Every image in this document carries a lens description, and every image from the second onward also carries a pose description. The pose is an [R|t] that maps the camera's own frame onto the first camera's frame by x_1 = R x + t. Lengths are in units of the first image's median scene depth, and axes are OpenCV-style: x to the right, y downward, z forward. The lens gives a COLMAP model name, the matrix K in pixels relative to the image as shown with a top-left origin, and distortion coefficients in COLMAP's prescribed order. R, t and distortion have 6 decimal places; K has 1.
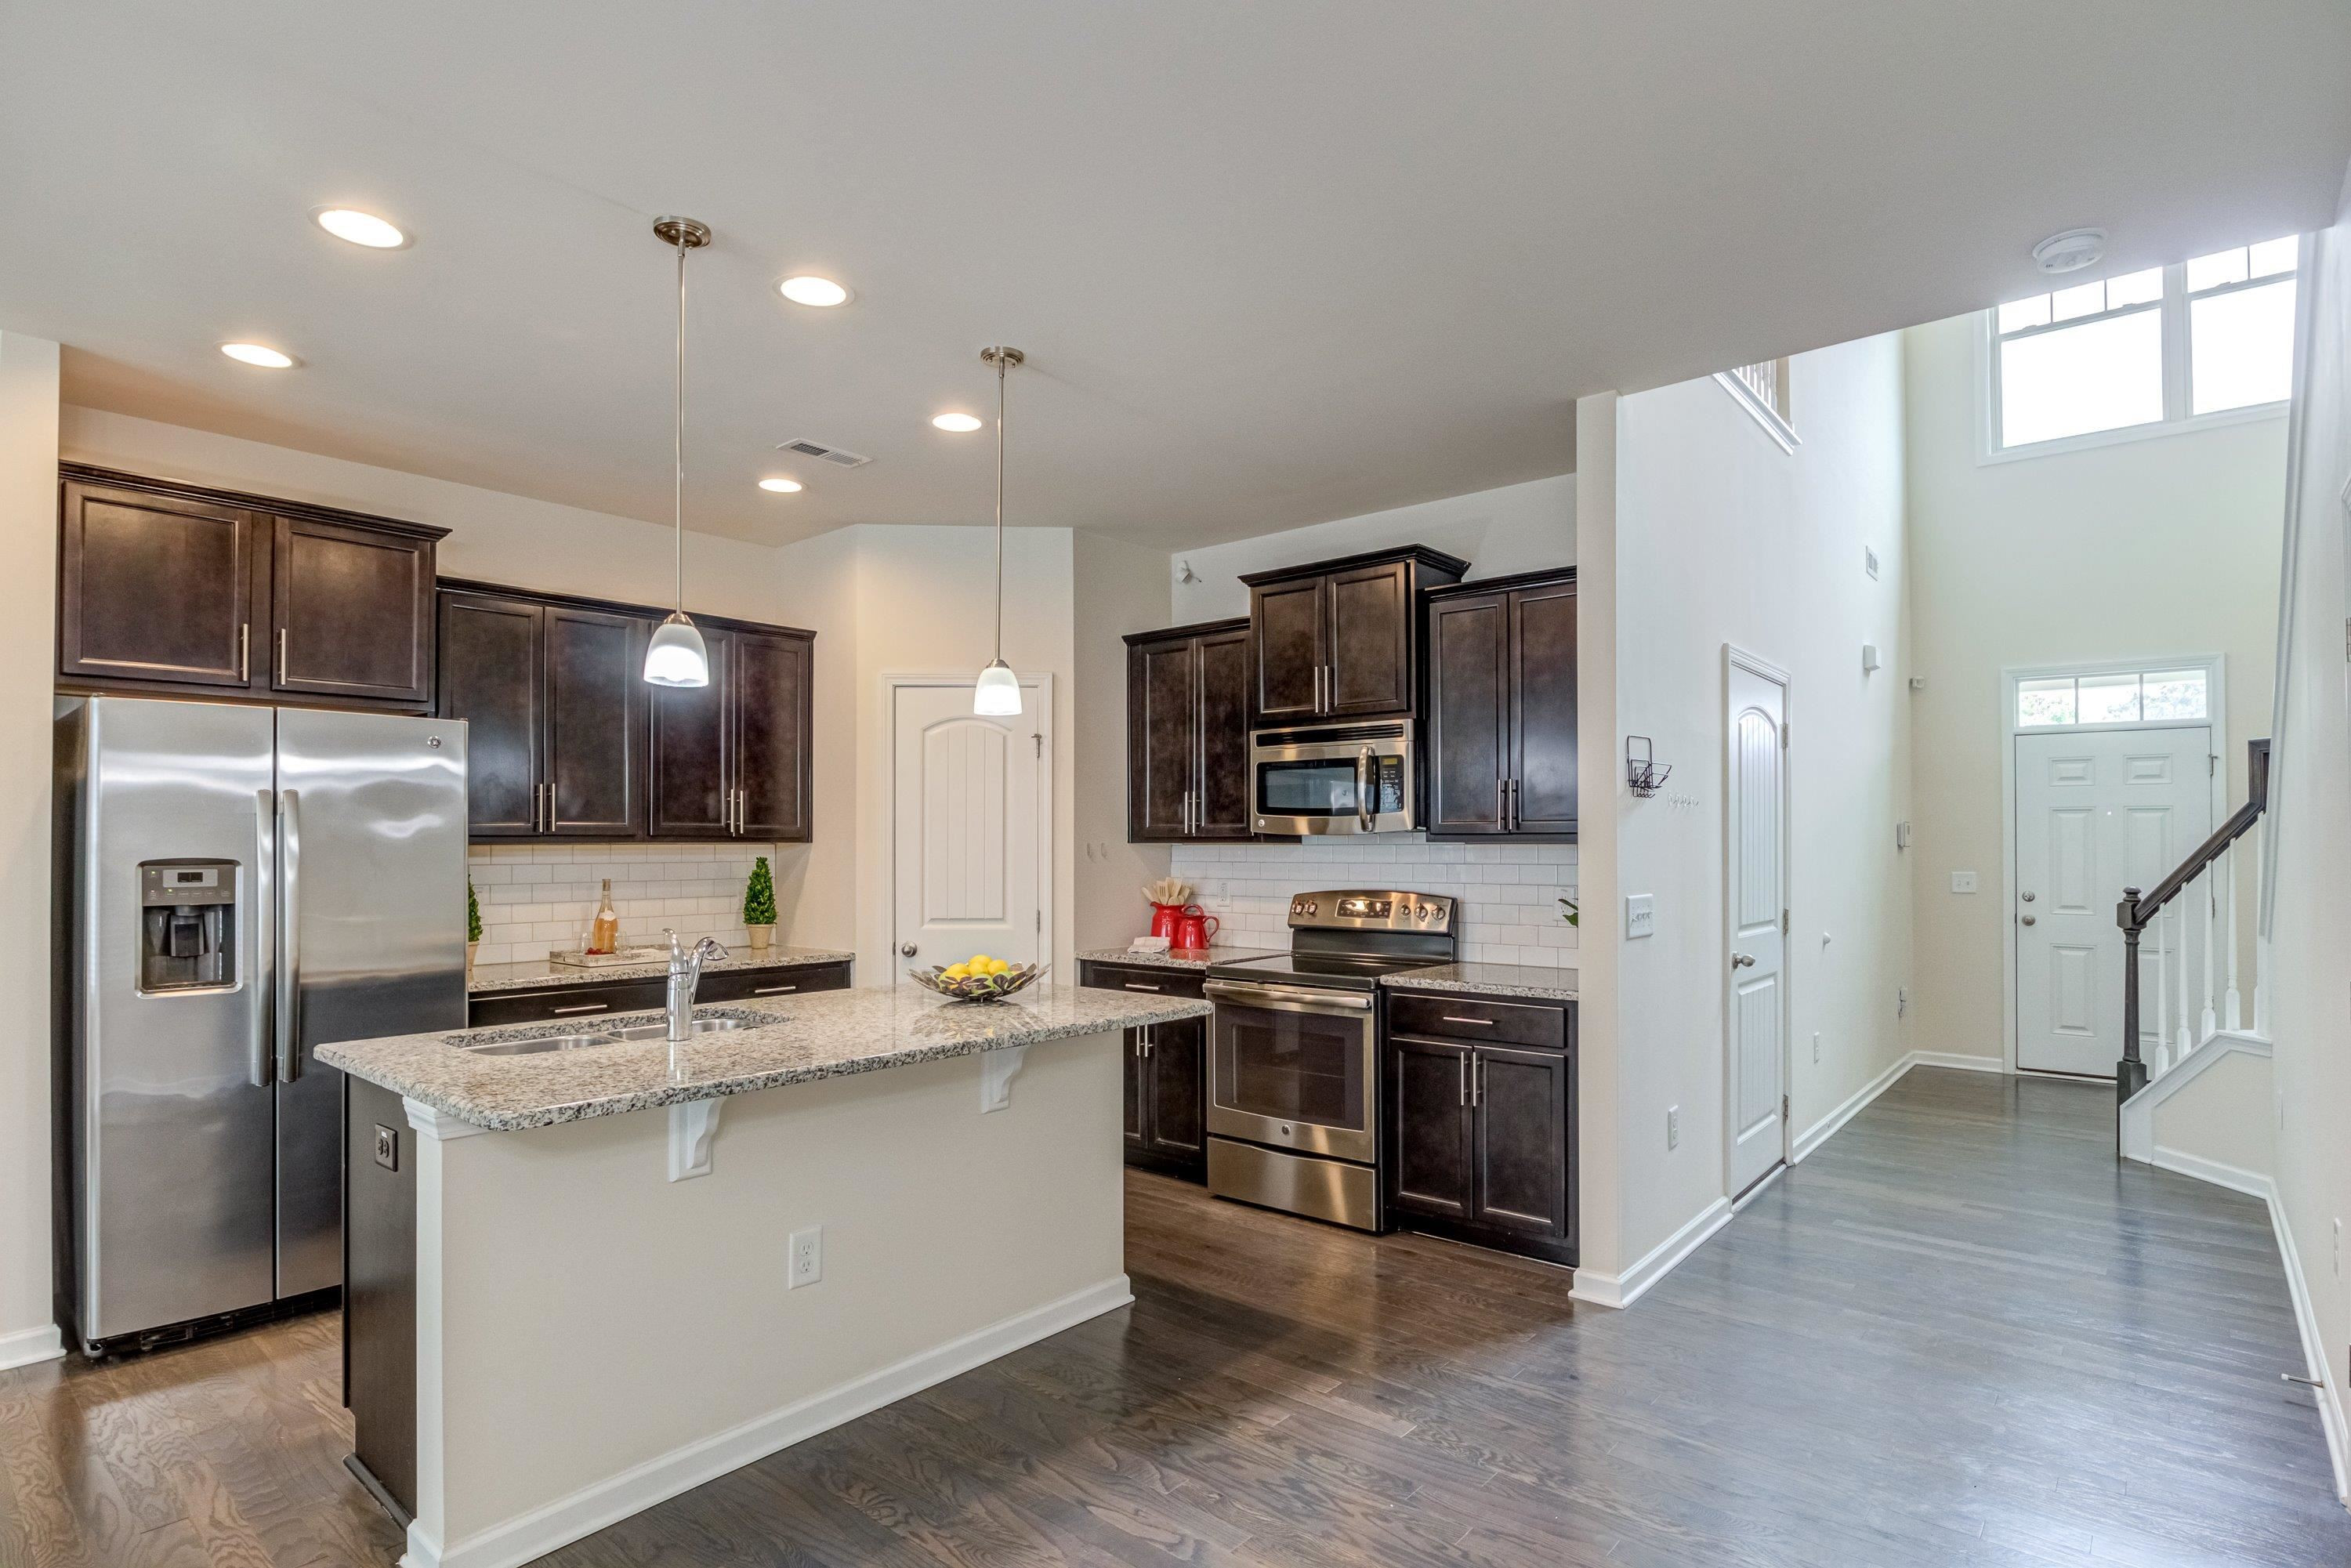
lens RADIAL K [[1188.2, 0, 1176.2], [0, 1188.2, 824.4], [0, 0, 1]] dist [-0.030864, 0.009703]
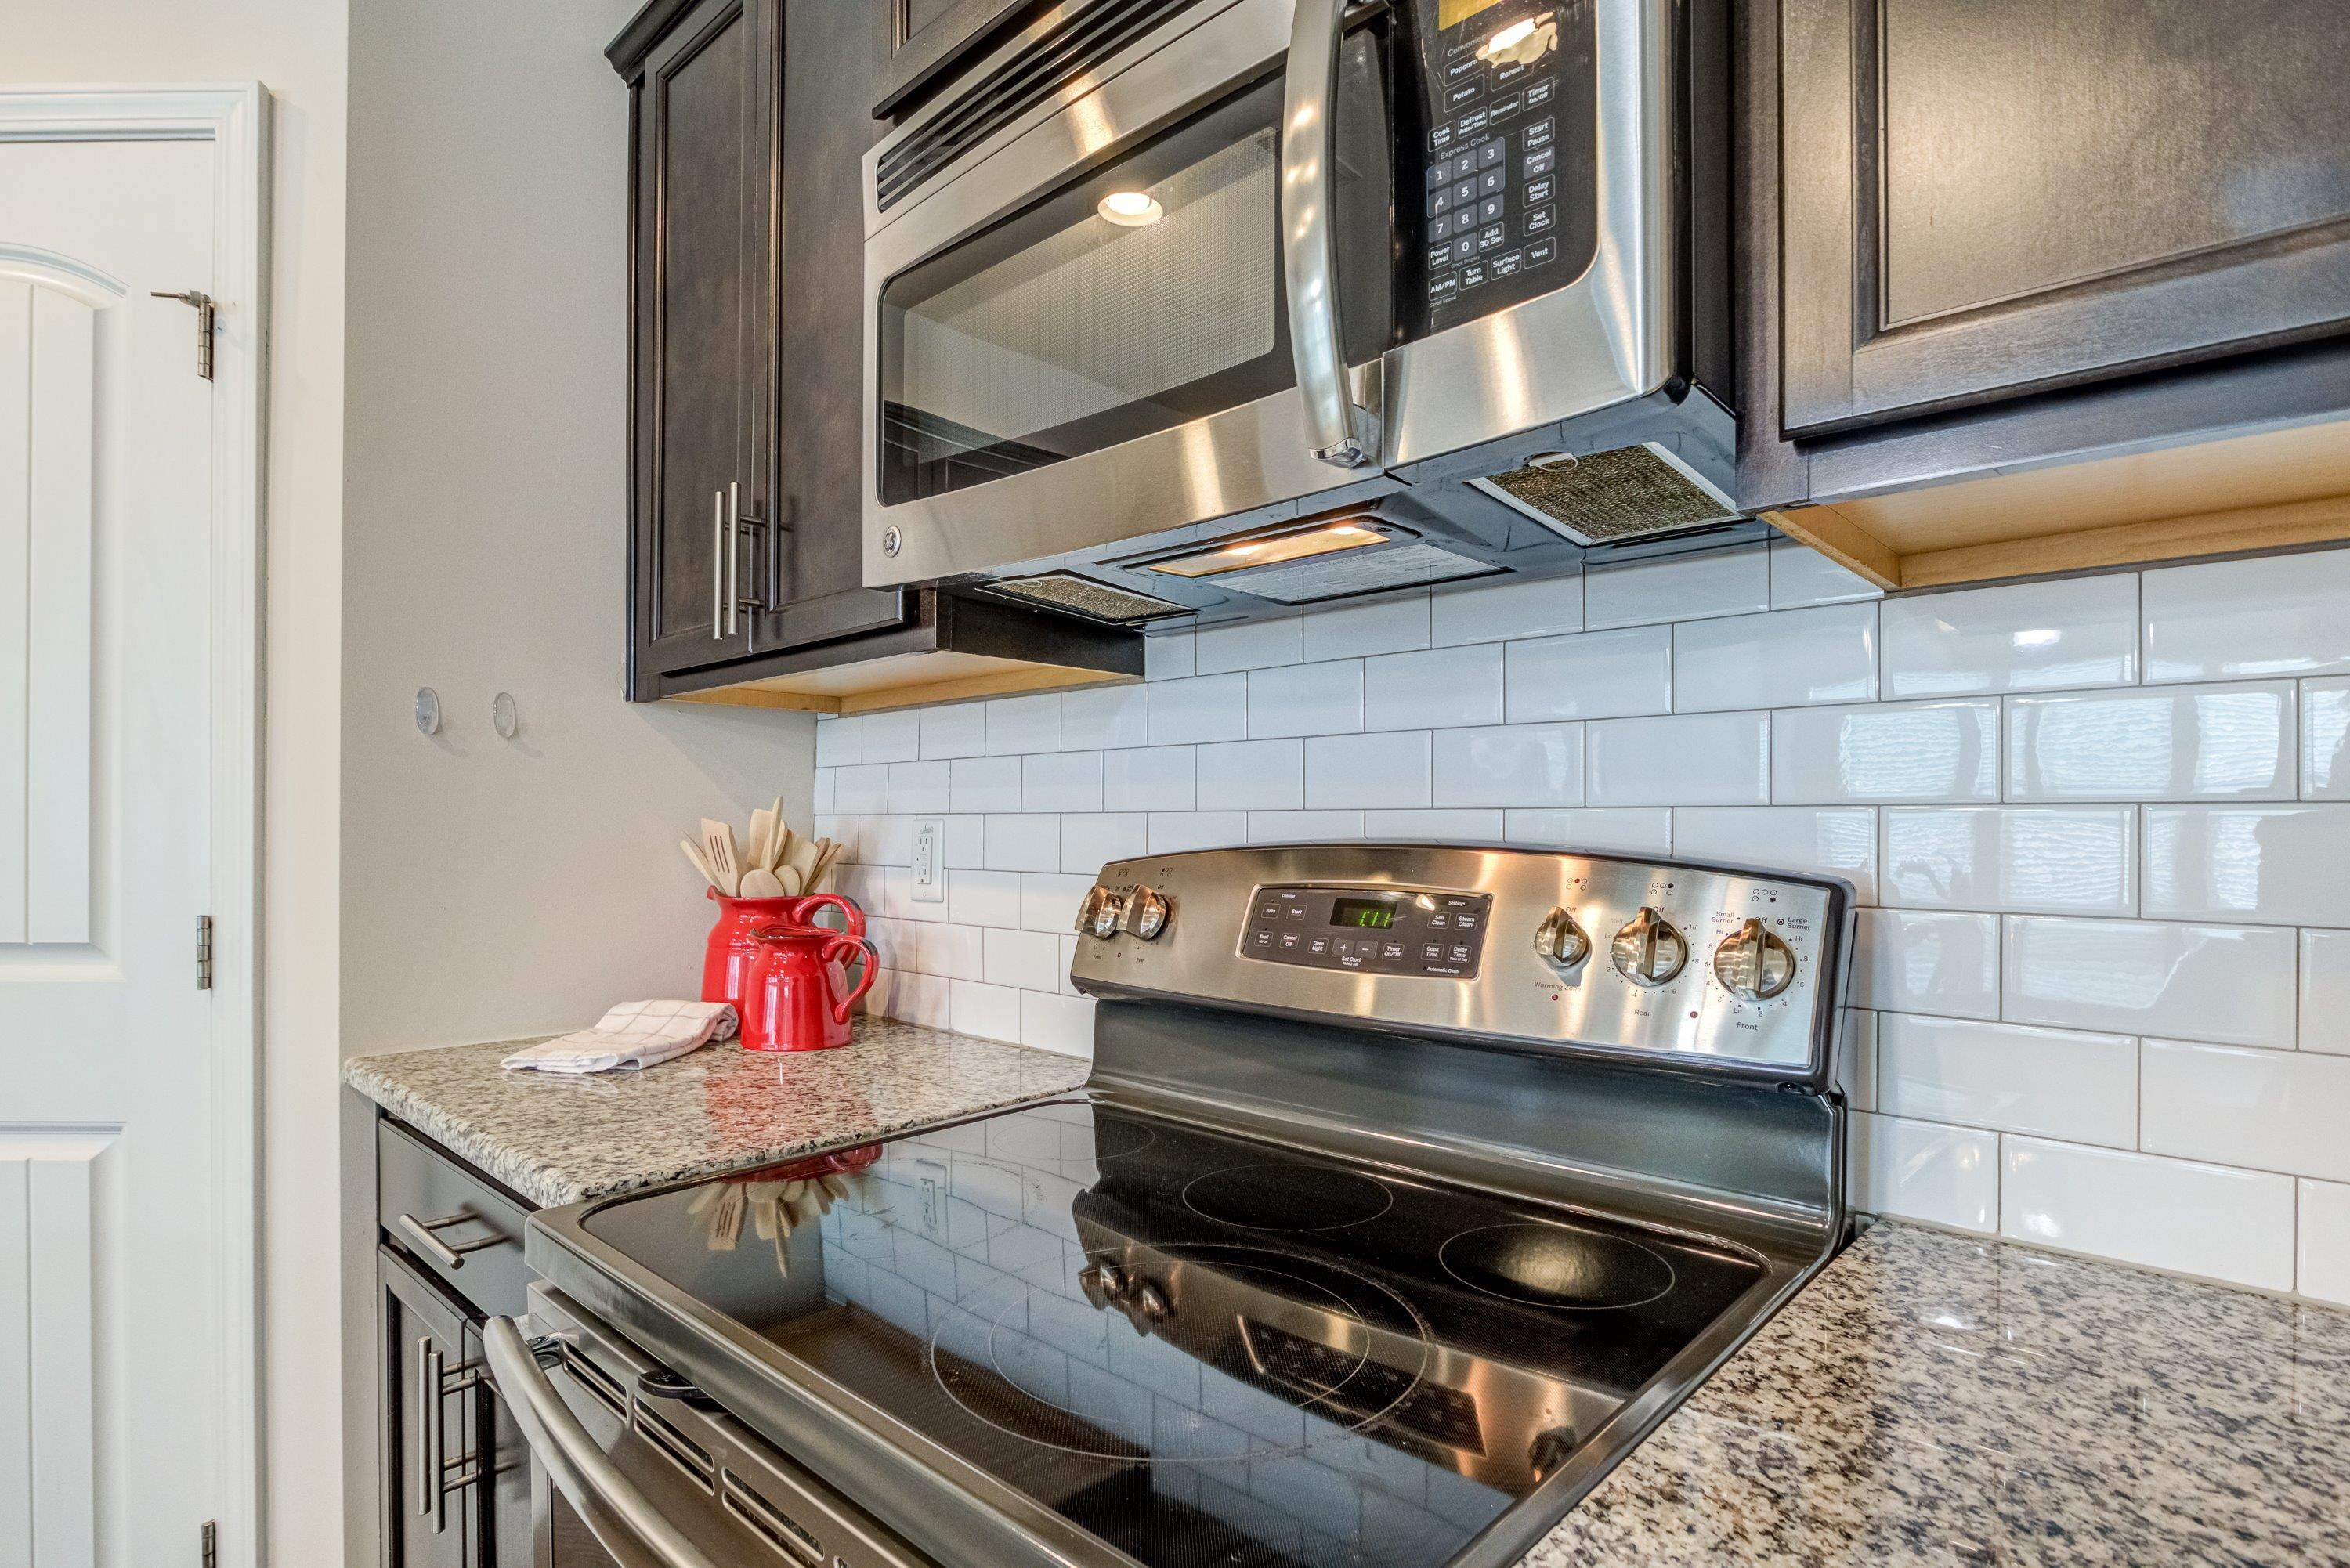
lens RADIAL K [[1187.6, 0, 1154.2], [0, 1187.6, 823.5], [0, 0, 1]] dist [-0.030864, 0.009703]
pose [[0.998049, -0.000301, -0.062428, 0.139430], [0.001439, 0.999834, 0.018190, 0.049755], [0.062412, -0.018244, 0.997884, 0.807116]]
